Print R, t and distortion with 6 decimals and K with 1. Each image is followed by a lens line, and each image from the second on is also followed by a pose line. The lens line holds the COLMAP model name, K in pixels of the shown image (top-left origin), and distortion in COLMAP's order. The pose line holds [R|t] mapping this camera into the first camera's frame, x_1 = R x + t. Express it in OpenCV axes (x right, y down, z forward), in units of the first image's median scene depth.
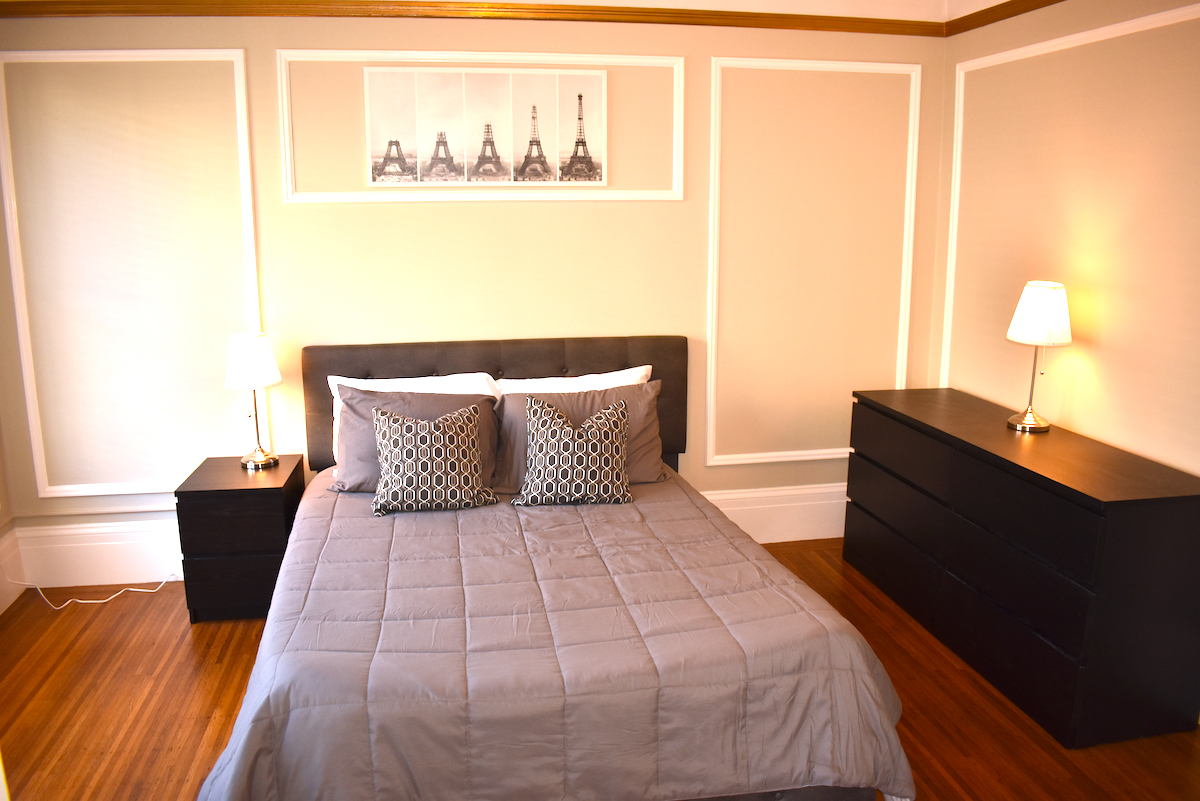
lens RADIAL K [[956.9, 0, 604.4], [0, 956.9, 397.6], [0, 0, 1]] dist [-0.068357, 0.009400]
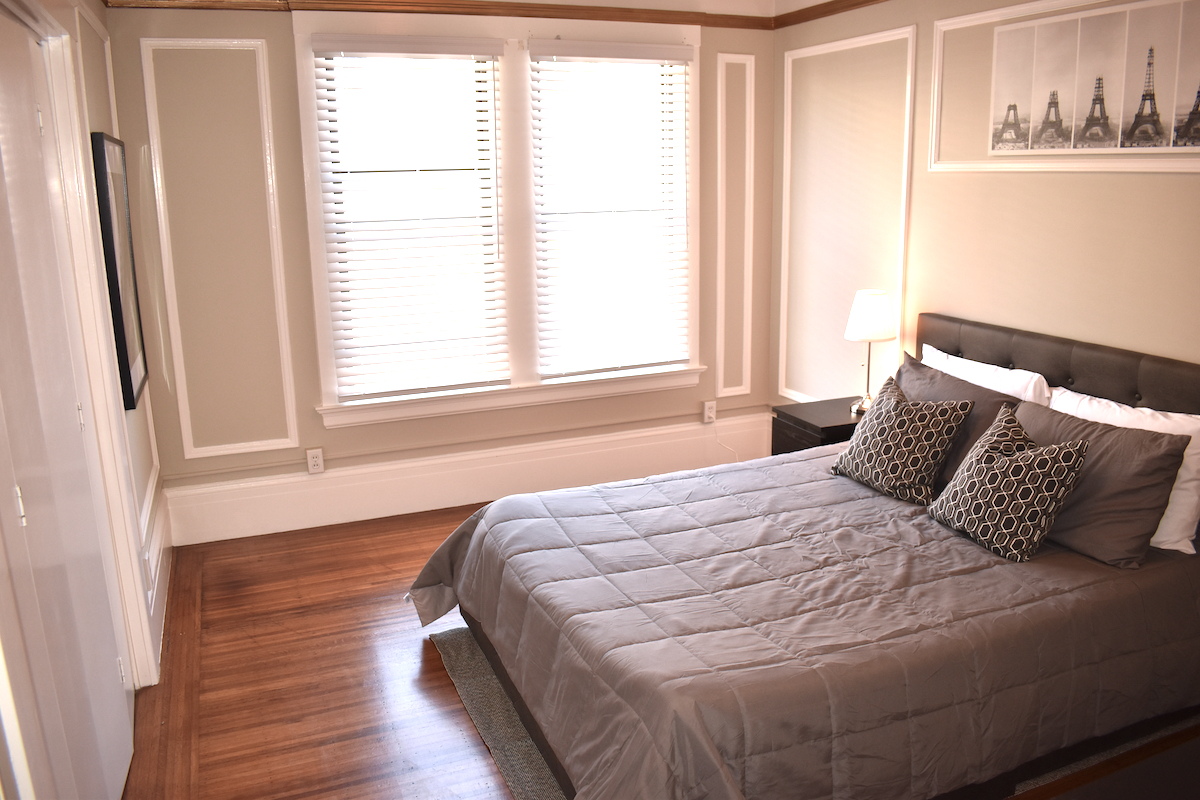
lens RADIAL K [[956.9, 0, 604.4], [0, 956.9, 397.1], [0, 0, 1]] dist [-0.068357, 0.009400]
pose [[0.210531, 0.228060, -0.950613, 0.610708], [-0.172645, 0.965797, 0.193468, -0.104000], [0.962222, 0.123388, 0.242703, 0.430195]]
